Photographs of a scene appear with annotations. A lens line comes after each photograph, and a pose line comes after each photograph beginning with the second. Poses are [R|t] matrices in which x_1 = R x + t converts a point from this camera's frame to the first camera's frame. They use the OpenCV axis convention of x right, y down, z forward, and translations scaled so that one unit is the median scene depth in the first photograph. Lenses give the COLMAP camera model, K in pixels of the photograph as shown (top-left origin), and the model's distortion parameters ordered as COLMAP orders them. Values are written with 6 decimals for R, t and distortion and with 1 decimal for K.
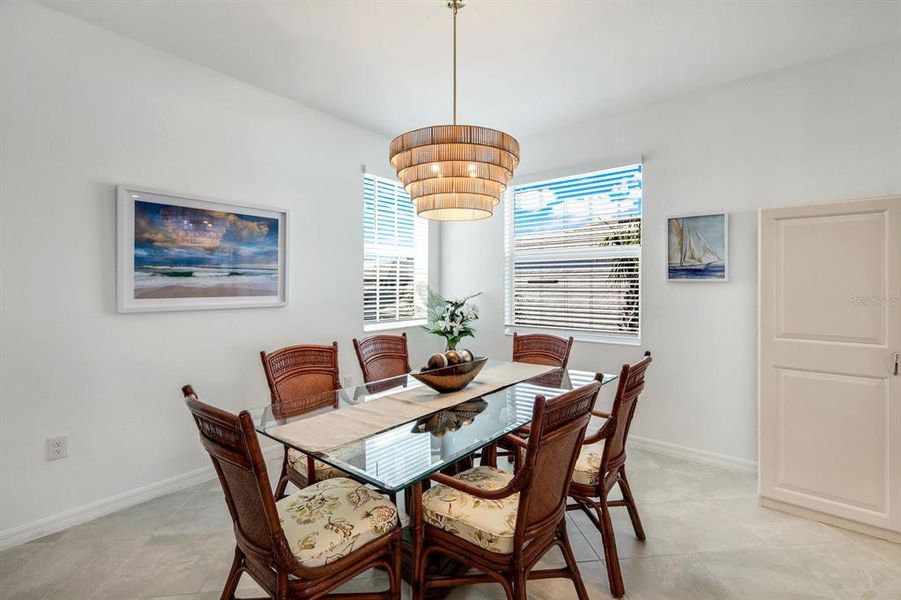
lens RADIAL K [[430.3, 0, 460.8], [0, 430.3, 282.8], [0, 0, 1]] dist [0.002946, 0.000005]
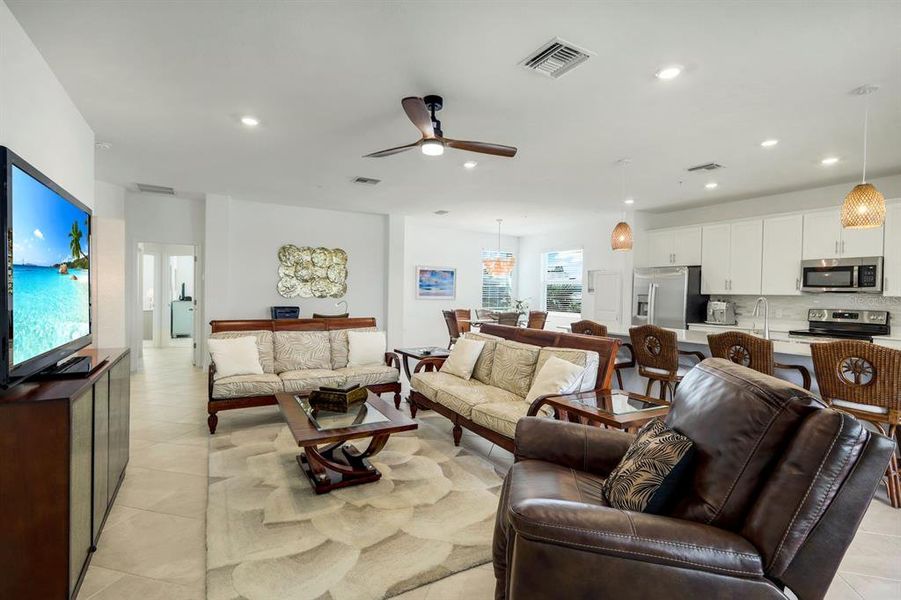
lens RADIAL K [[430.3, 0, 442.6], [0, 430.3, 299.0], [0, 0, 1]] dist [0.002946, 0.000005]
pose [[0.925419, 0.022876, -0.378255, 0.755927], [-0.016705, 0.999669, 0.019588, -0.009967], [0.378577, -0.011809, 0.925494, -2.123759]]
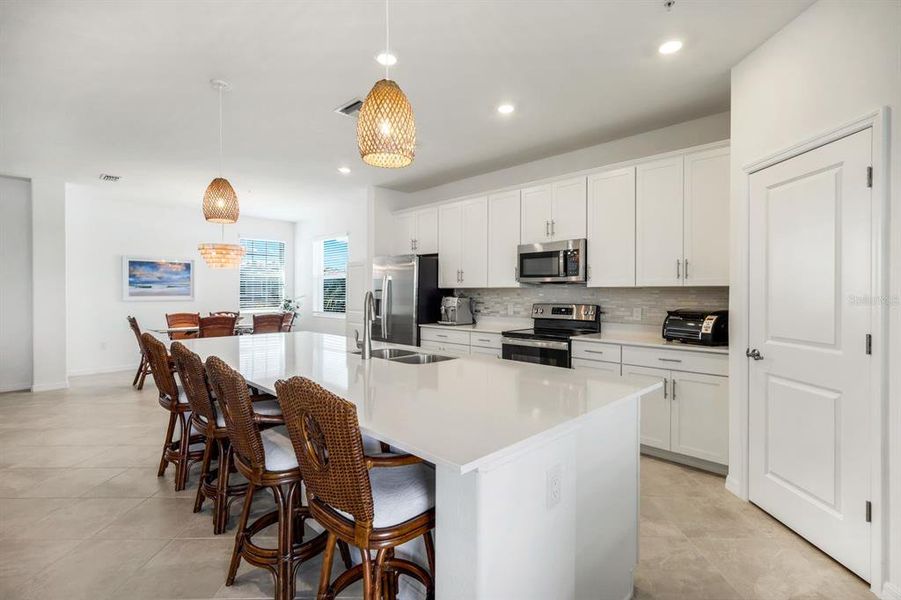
lens RADIAL K [[430.3, 0, 452.1], [0, 430.3, 295.8], [0, 0, 1]] dist [0.002946, 0.000005]
pose [[0.992099, 0.003095, -0.125423, 1.471476], [-0.001134, 0.999876, 0.015707, -0.009692], [0.125456, -0.015440, 0.991979, -1.324288]]
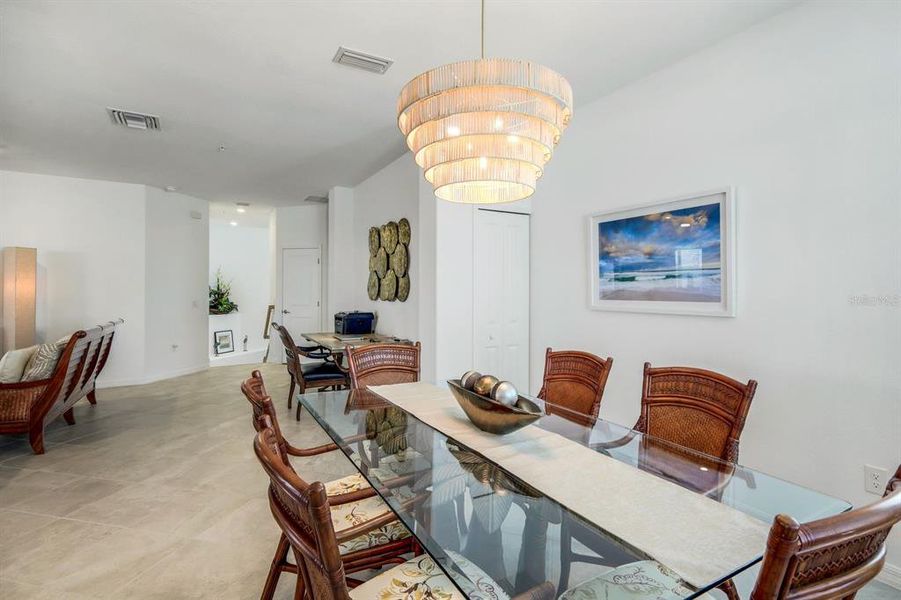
lens RADIAL K [[430.3, 0, 450.4], [0, 430.3, 296.6], [0, 0, 1]] dist [0.002946, 0.000005]
pose [[-0.382888, 0.012477, -0.923710, 0.537290], [0.000870, 0.999913, 0.013146, 0.009909], [0.923794, 0.004229, -0.382866, 0.966194]]
